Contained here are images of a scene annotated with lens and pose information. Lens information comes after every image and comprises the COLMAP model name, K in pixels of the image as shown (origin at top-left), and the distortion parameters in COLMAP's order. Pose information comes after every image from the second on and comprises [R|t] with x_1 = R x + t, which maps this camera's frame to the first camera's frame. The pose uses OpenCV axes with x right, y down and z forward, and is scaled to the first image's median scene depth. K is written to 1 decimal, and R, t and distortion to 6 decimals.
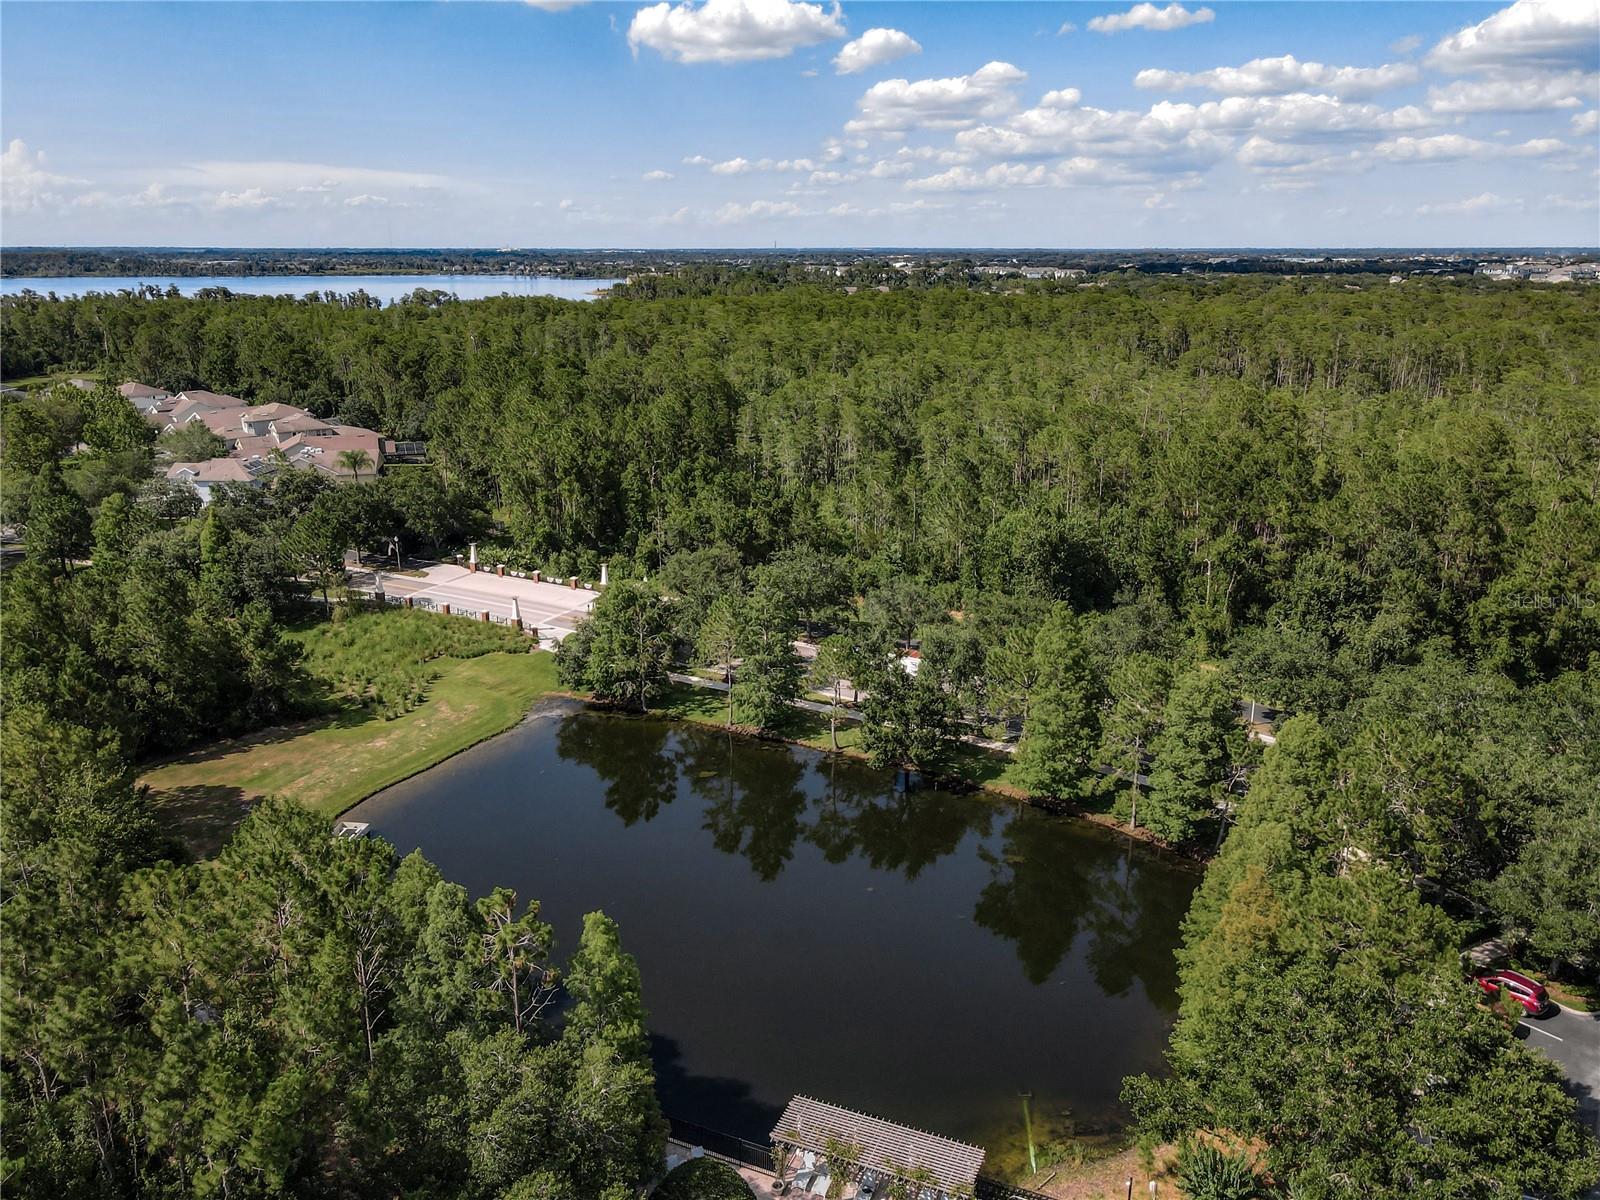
lens RADIAL K [[1214.2, 0, 800.0], [0, 1214.2, 600.0], [0, 0, 1]] dist [0.002933, 0.028811]
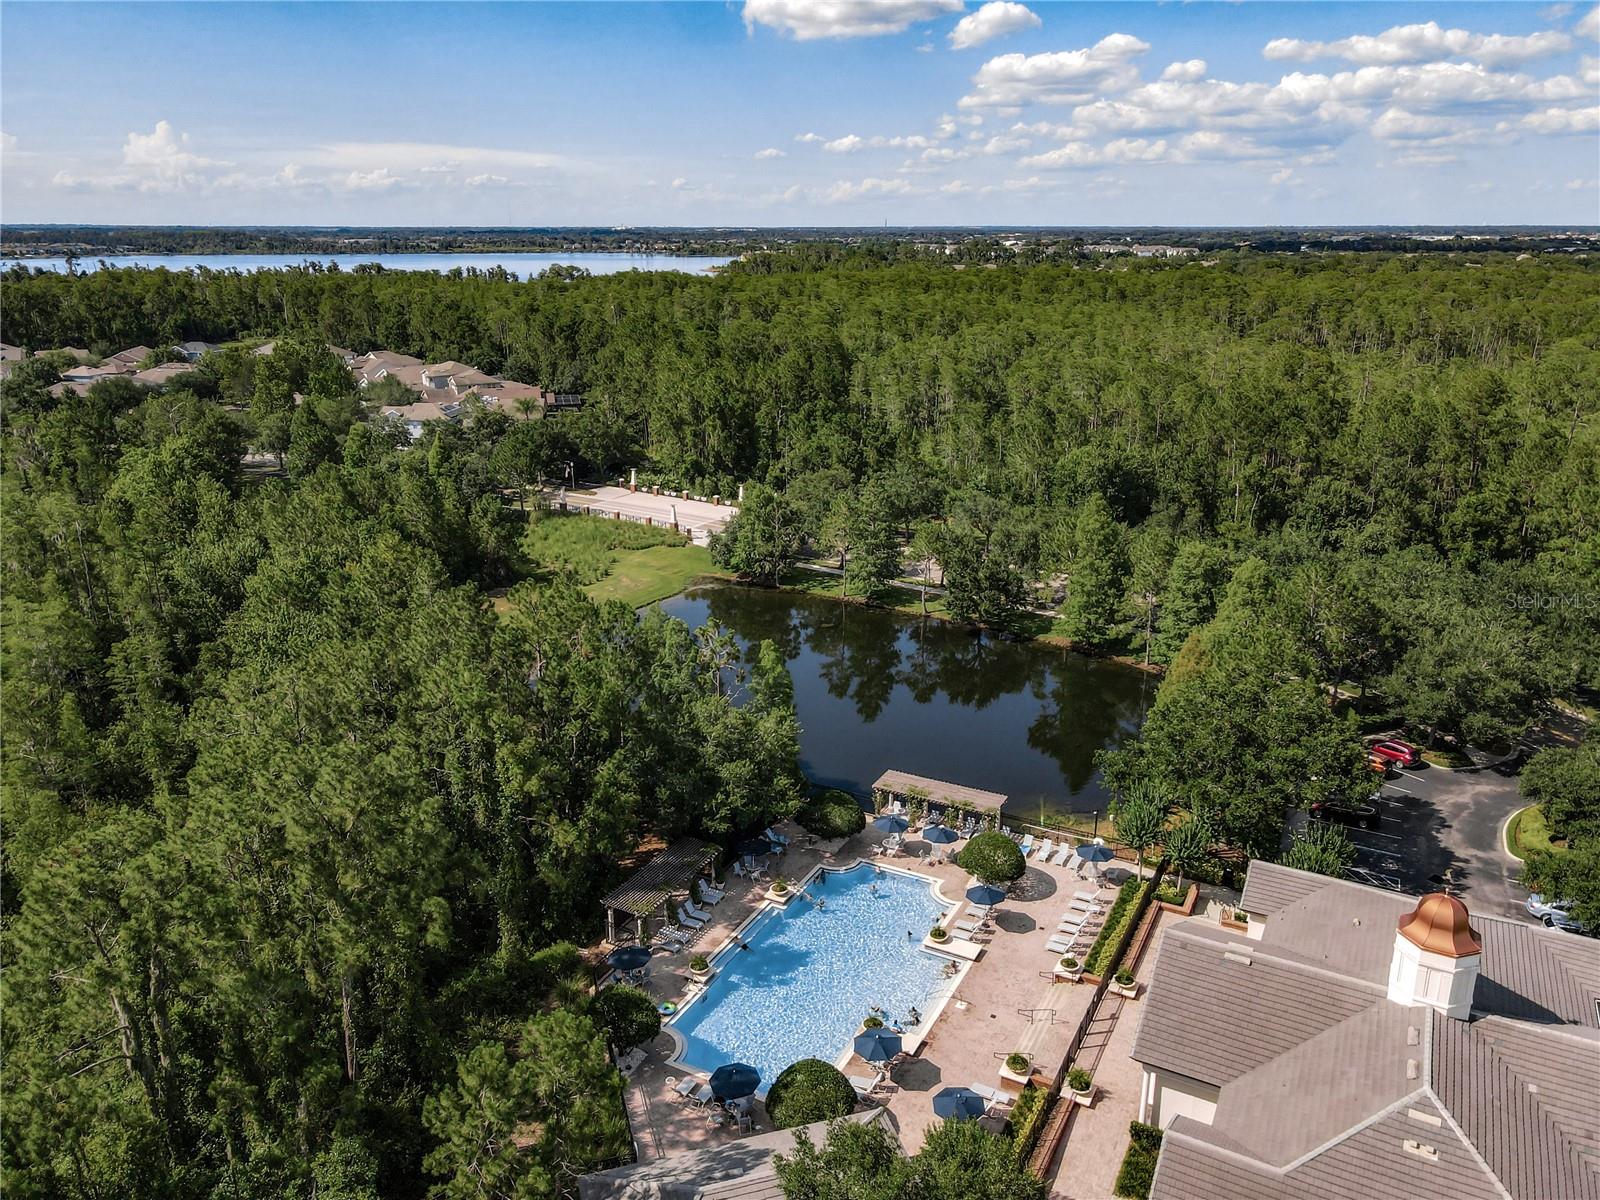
lens RADIAL K [[1214.2, 0, 800.0], [0, 1214.2, 600.0], [0, 0, 1]] dist [0.002933, 0.028811]
pose [[0.996248, 0.025426, -0.082722, 0.002314], [-0.024072, 0.999560, 0.017328, 0.059010], [0.083126, -0.015272, 0.996422, -0.203898]]
